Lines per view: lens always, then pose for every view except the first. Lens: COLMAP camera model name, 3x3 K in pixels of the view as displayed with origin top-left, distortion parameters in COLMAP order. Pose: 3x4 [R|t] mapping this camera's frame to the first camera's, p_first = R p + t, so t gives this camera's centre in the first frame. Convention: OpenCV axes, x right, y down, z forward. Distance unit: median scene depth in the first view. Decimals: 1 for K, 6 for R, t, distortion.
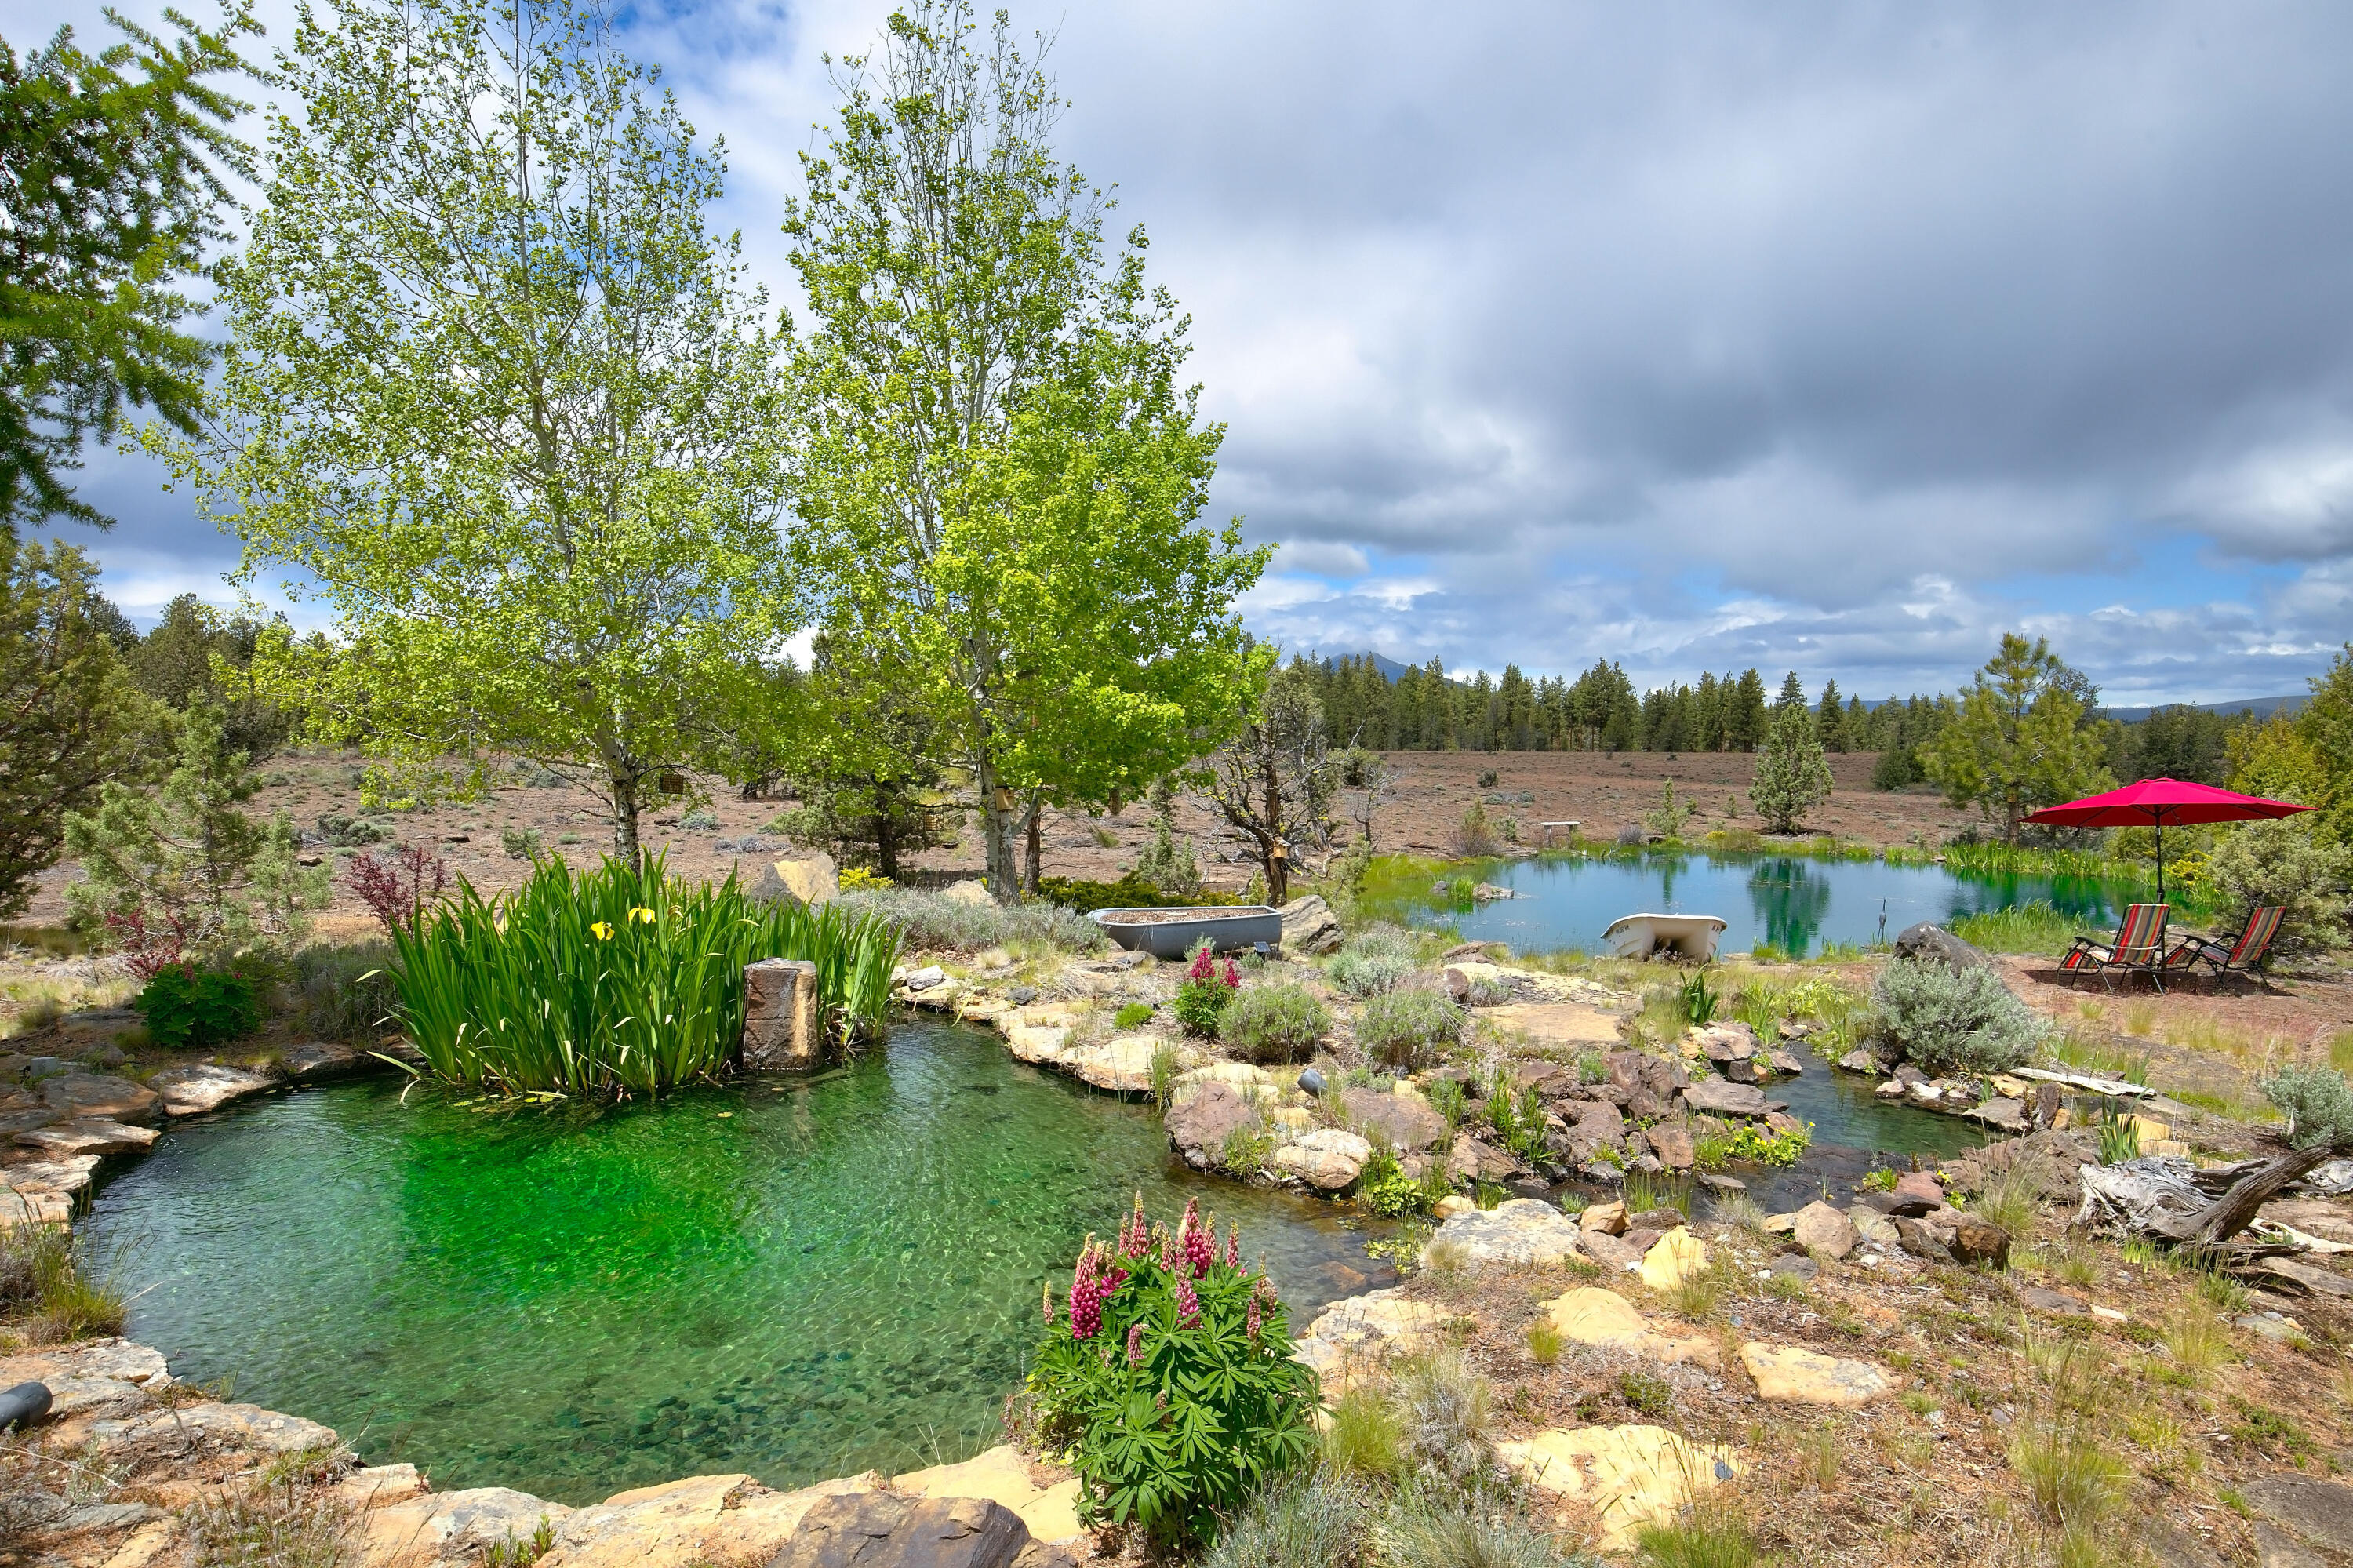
lens RADIAL K [[1272.3, 0, 1110.3], [0, 1272.3, 751.8], [0, 0, 1]] dist [-0.029710, 0.000582]
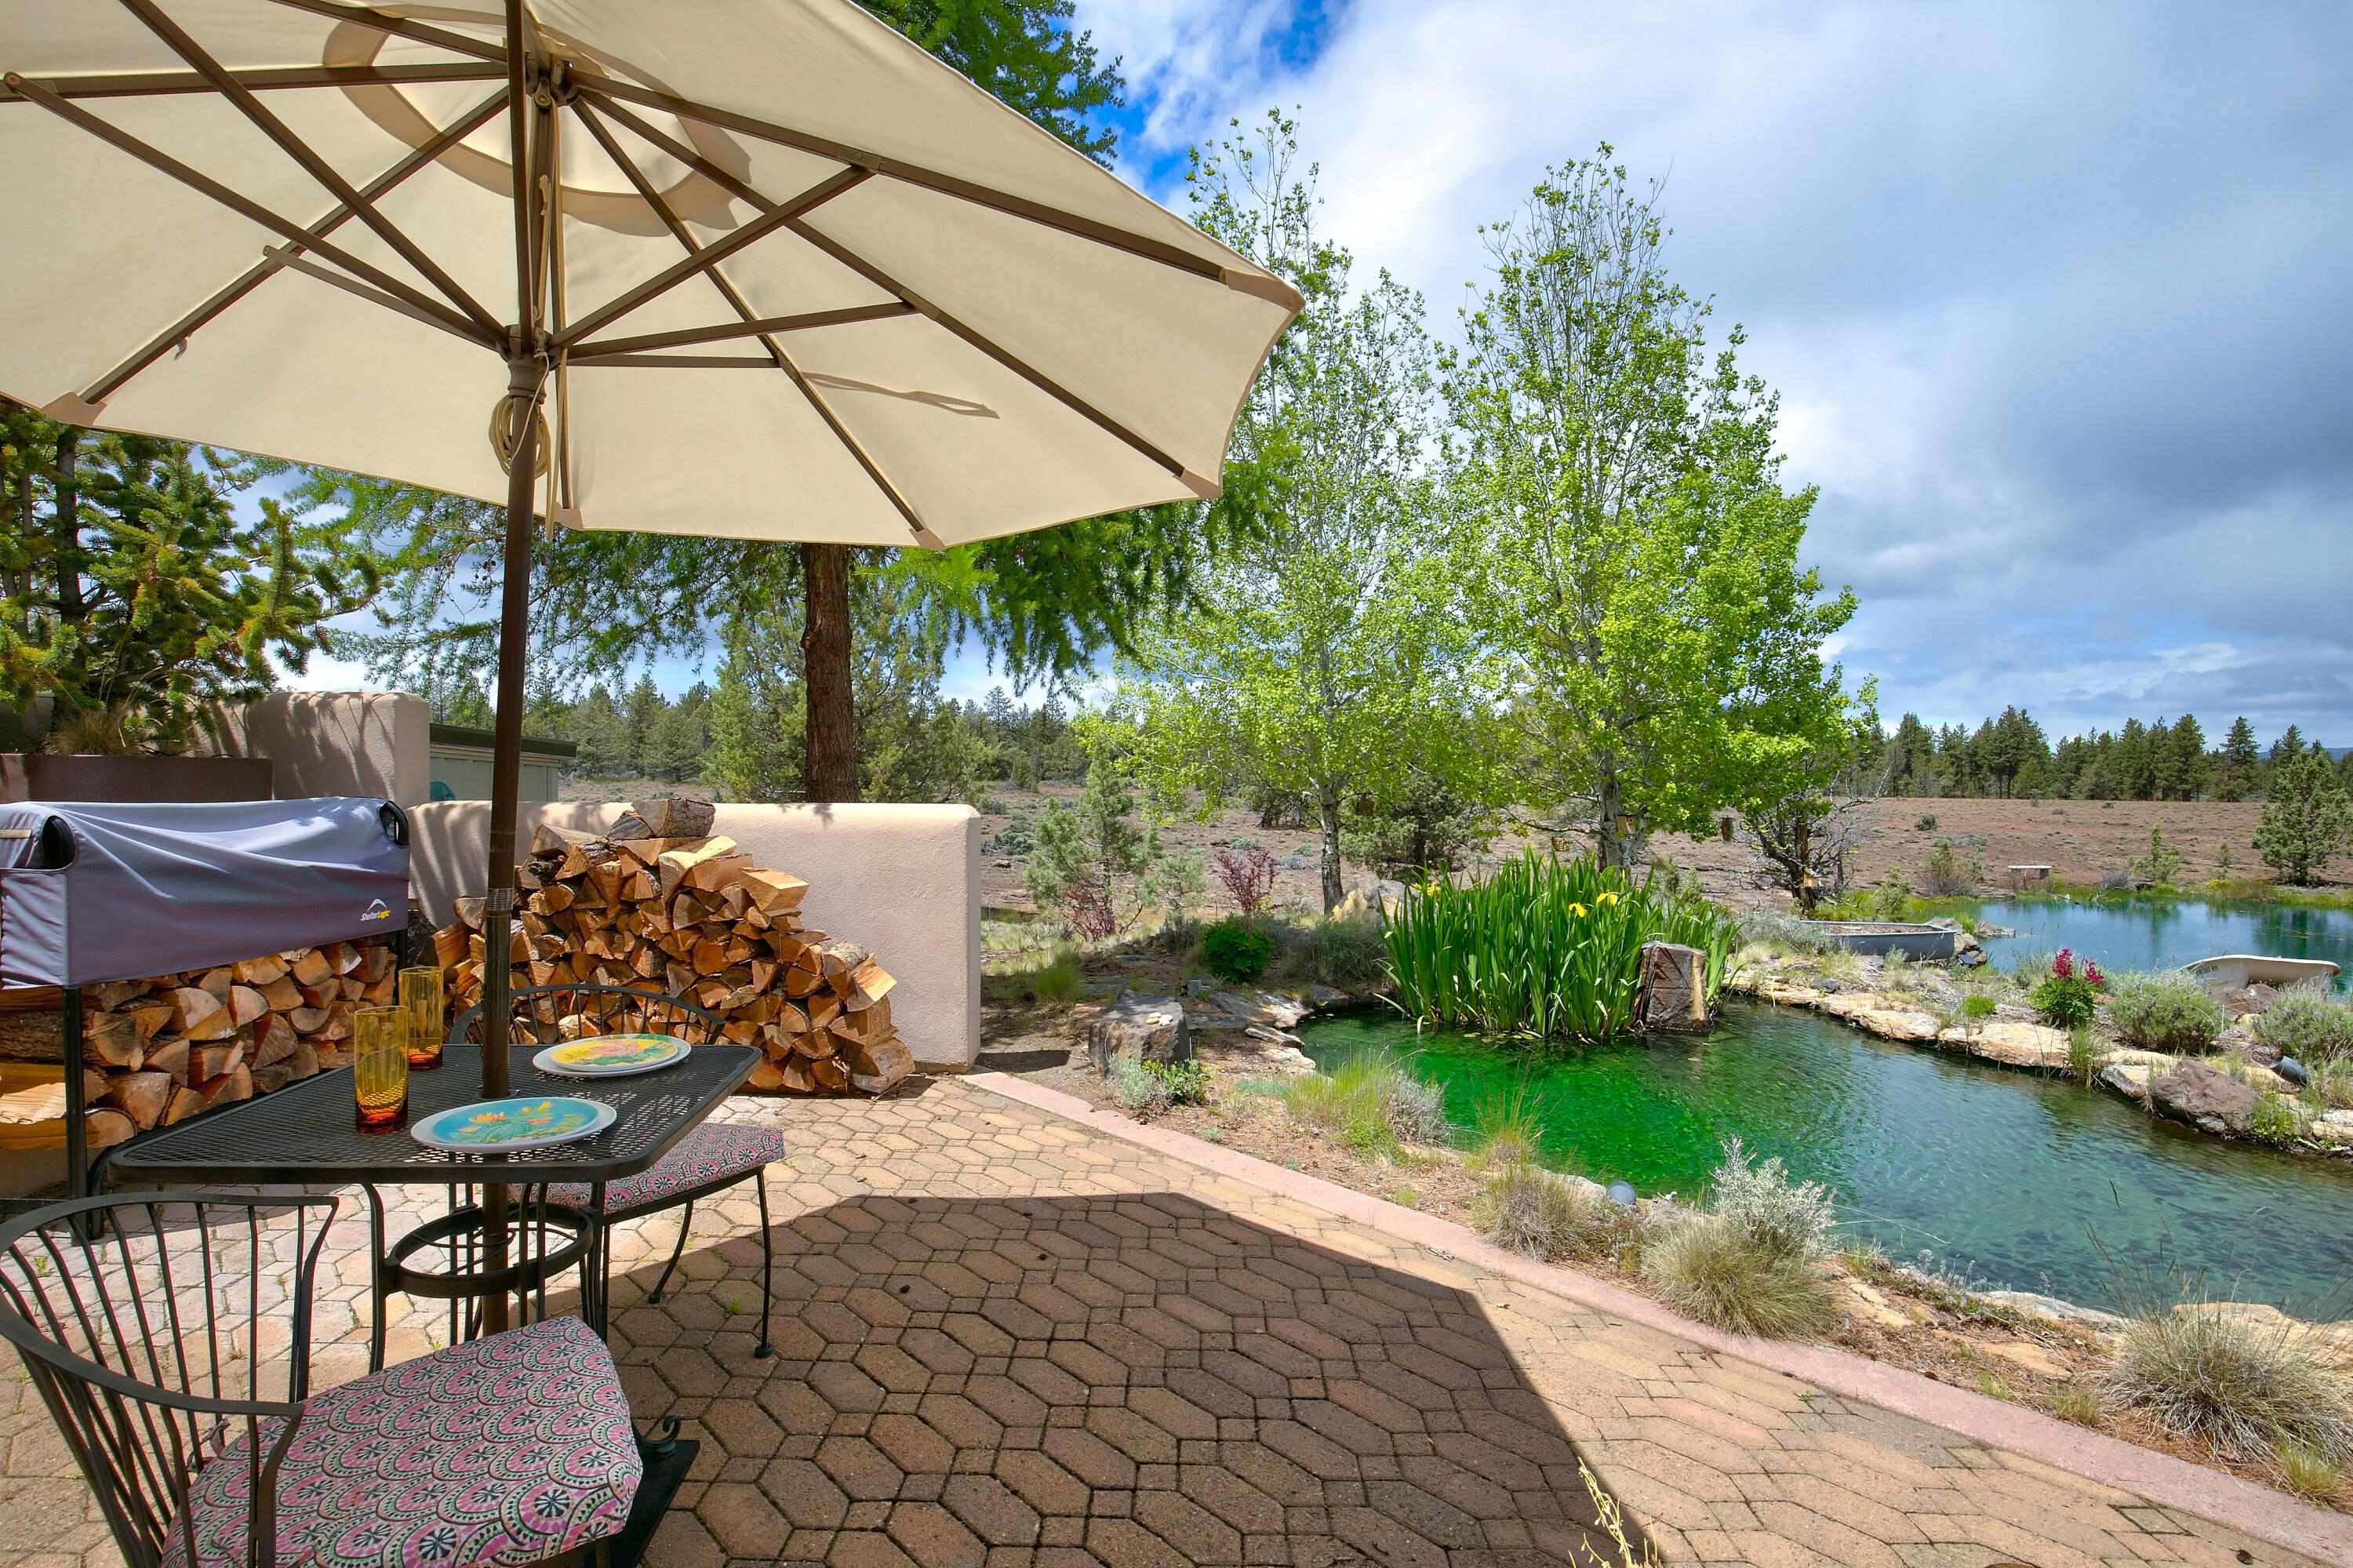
lens RADIAL K [[1043.8, 0, 1119.1], [0, 1043.8, 781.8], [0, 0, 1]] dist [-0.031419, -0.001385]
pose [[0.939365, 0.005457, -0.342875, -0.123987], [-0.009206, 0.999914, -0.009309, 0.006080], [0.342795, 0.011901, 0.939335, -0.043215]]
